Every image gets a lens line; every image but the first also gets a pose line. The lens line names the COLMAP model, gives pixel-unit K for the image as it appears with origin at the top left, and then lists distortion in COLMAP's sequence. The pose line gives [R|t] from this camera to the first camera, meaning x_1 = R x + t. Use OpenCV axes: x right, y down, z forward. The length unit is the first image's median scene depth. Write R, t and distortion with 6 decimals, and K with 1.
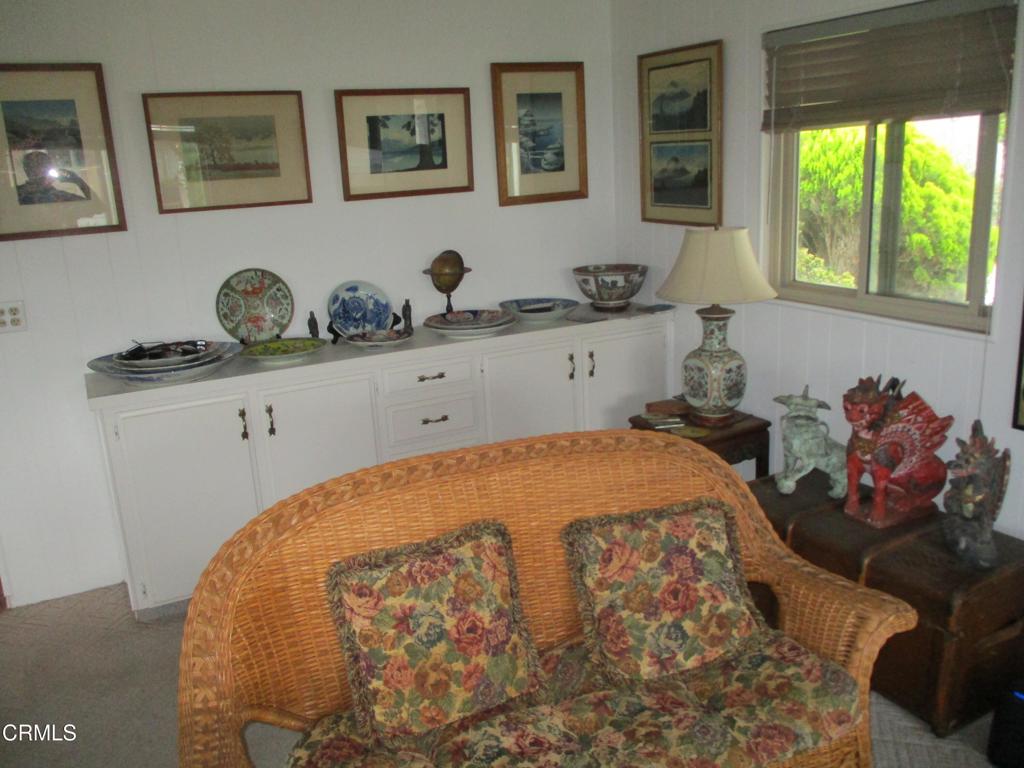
lens RADIAL K [[841.7, 0, 512.0], [0, 841.7, 384.0], [0, 0, 1]] dist [-0.022825, 0.000326]
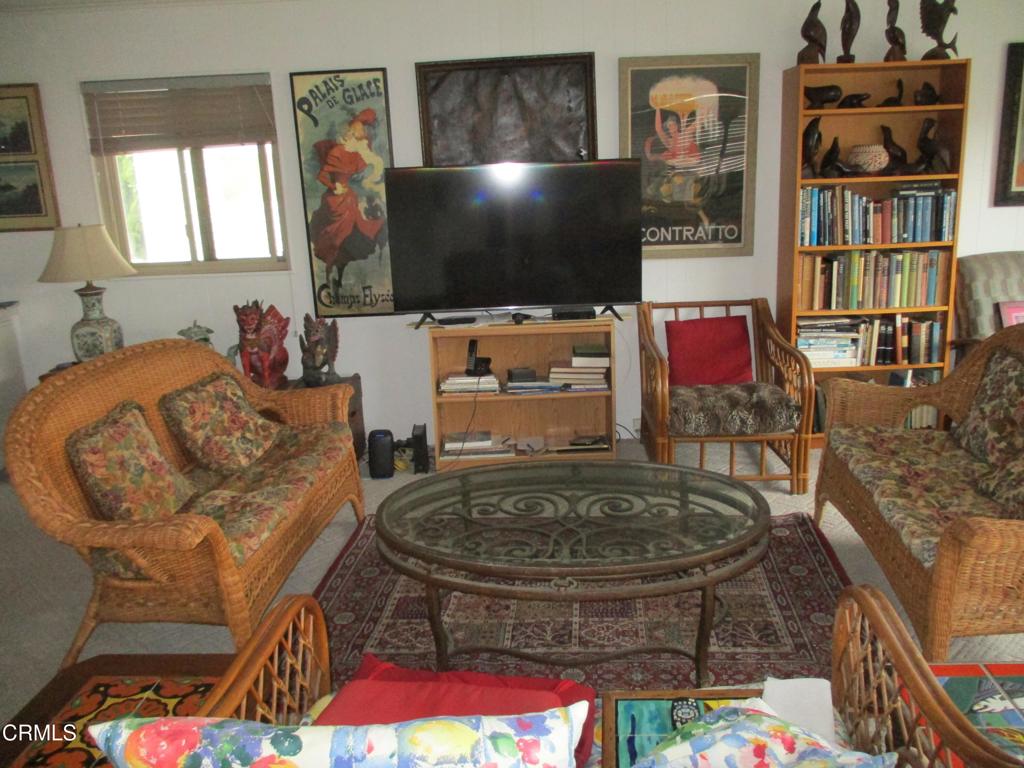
lens RADIAL K [[841.7, 0, 512.0], [0, 841.7, 384.0], [0, 0, 1]] dist [-0.022825, 0.000326]
pose [[0.493591, -0.197625, 0.846943, -0.742144], [0.242879, 0.966417, 0.083955, 0.138730], [-0.835091, 0.164265, 0.525014, -0.271100]]
